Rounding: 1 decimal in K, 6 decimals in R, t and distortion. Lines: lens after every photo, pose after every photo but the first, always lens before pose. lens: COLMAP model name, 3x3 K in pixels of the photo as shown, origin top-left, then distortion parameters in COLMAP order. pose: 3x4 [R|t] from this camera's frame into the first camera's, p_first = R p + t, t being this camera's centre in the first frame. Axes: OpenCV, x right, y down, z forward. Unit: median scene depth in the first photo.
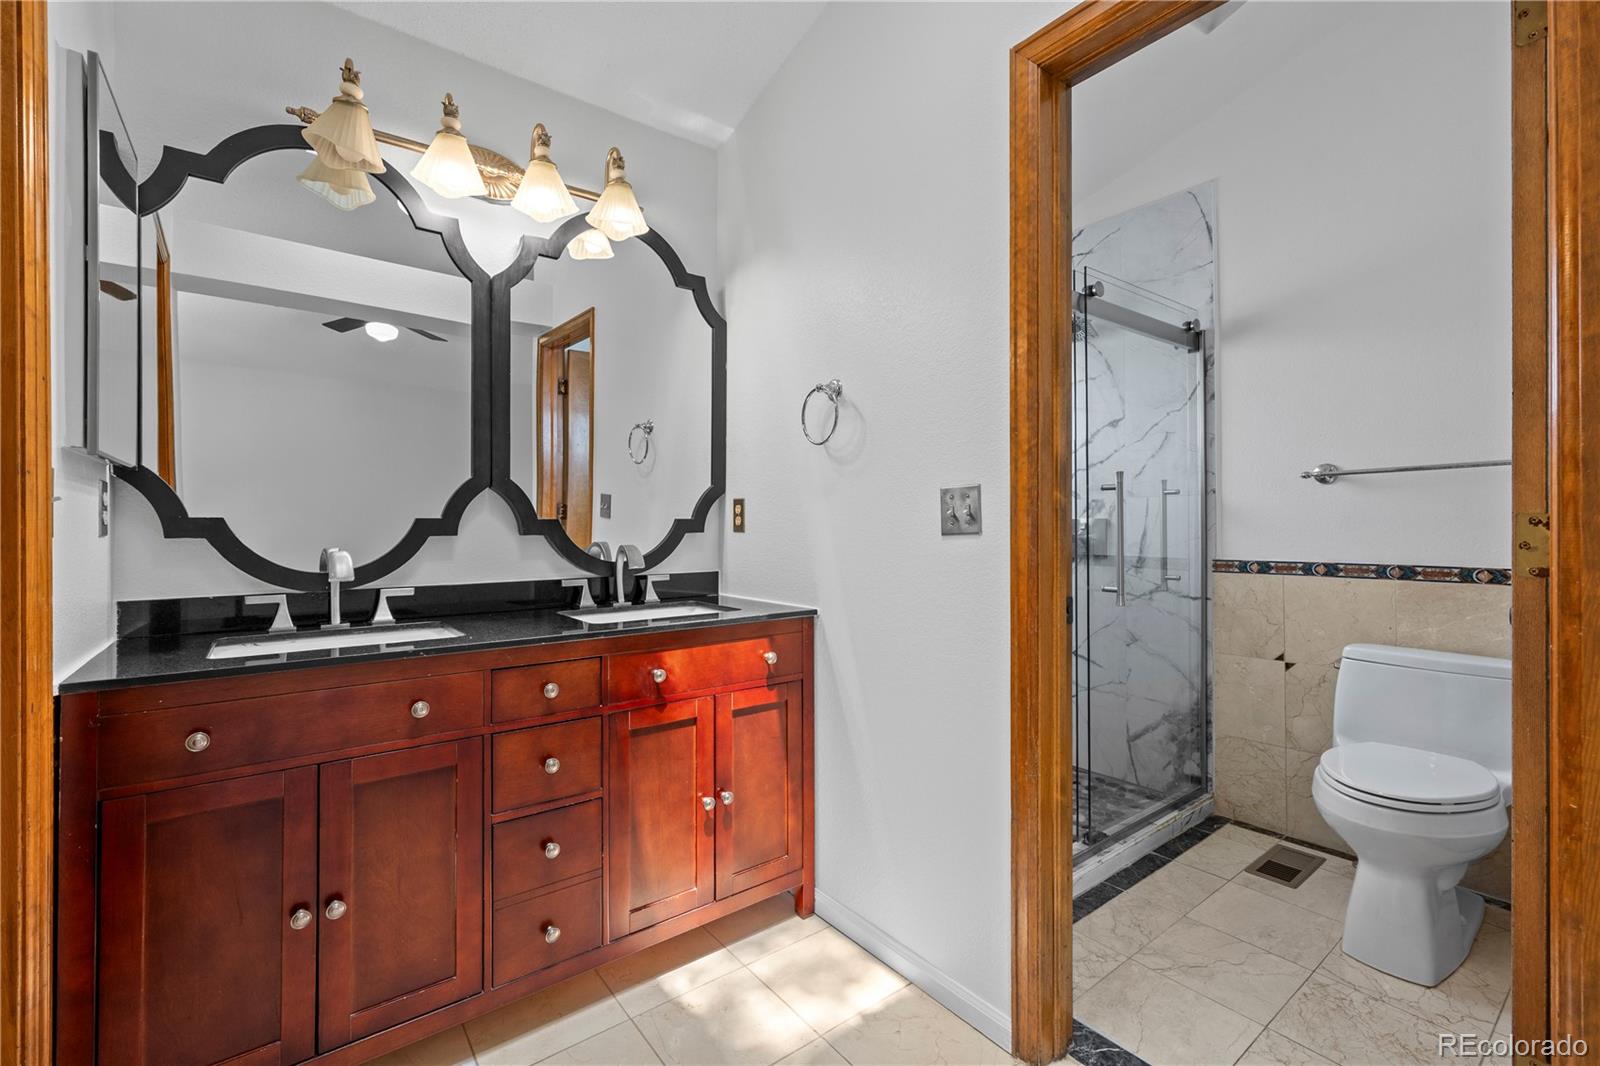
lens RADIAL K [[693.4, 0, 800.6], [0, 693.4, 522.6], [0, 0, 1]] dist [0.003924, 0.000740]
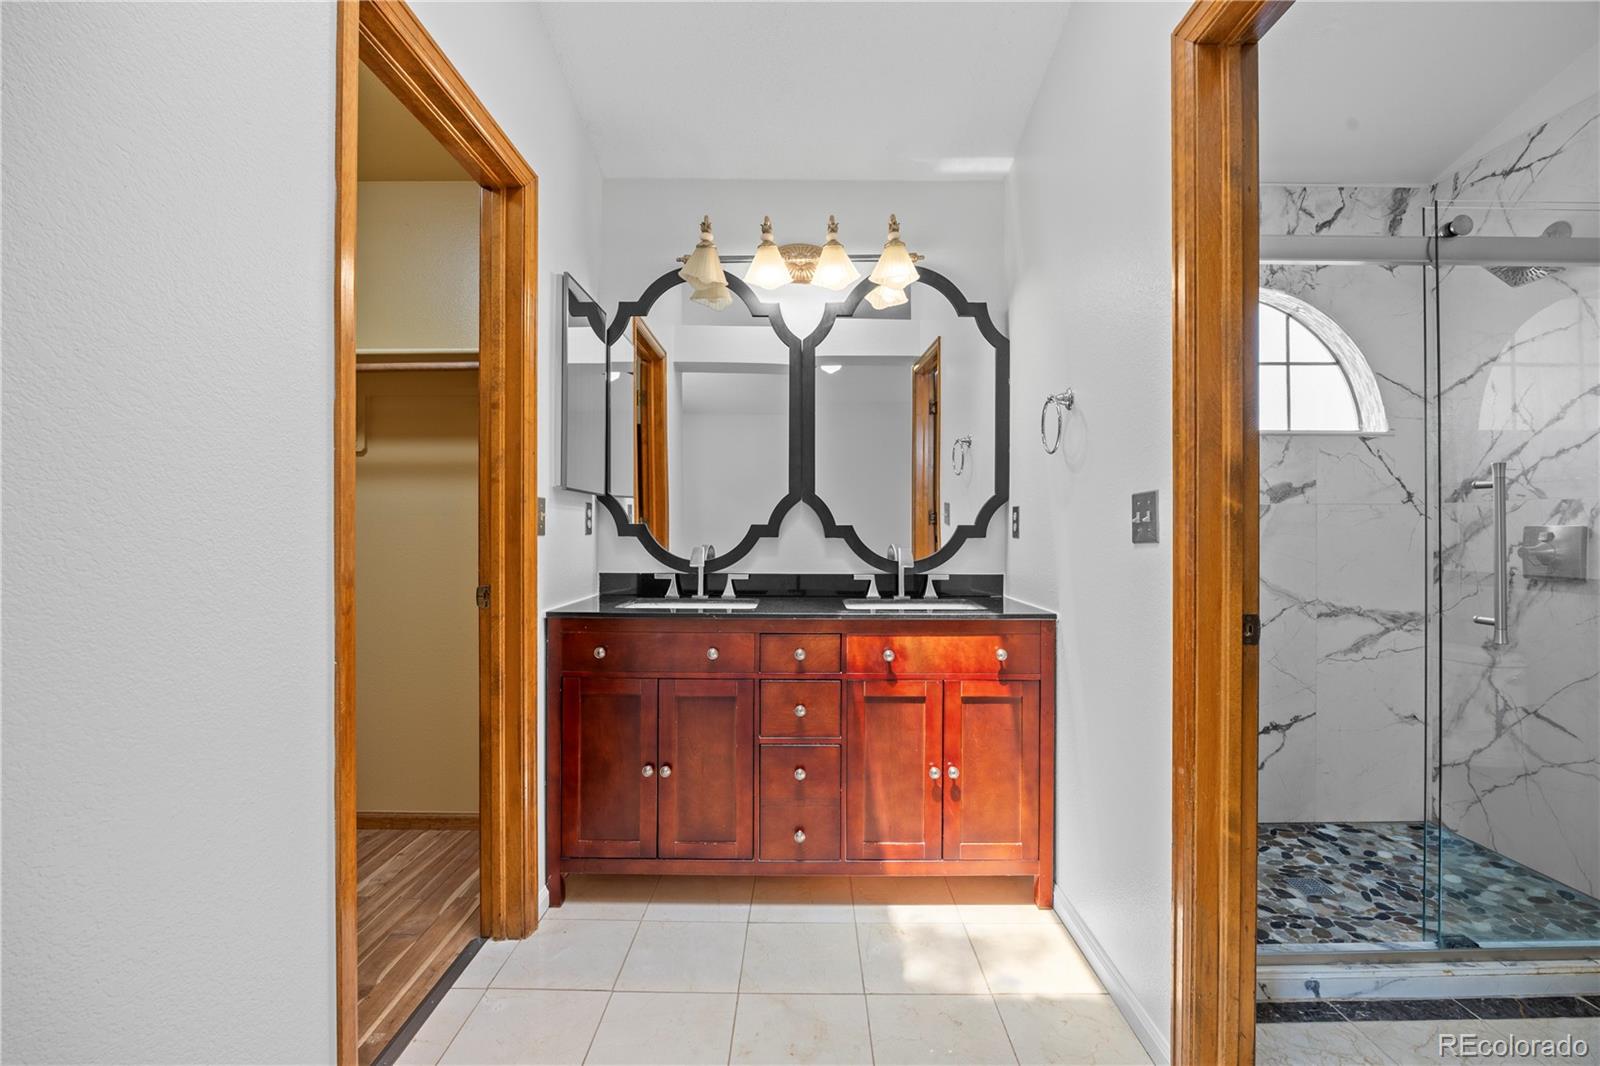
lens RADIAL K [[697.4, 0, 803.8], [0, 697.4, 528.3], [0, 0, 1]] dist [-0.014621, 0.000584]
pose [[0.792267, 0.005182, -0.610153, 0.392607], [-0.005202, 0.999985, 0.001739, -0.001384], [0.610152, 0.001796, 0.792282, -0.045586]]
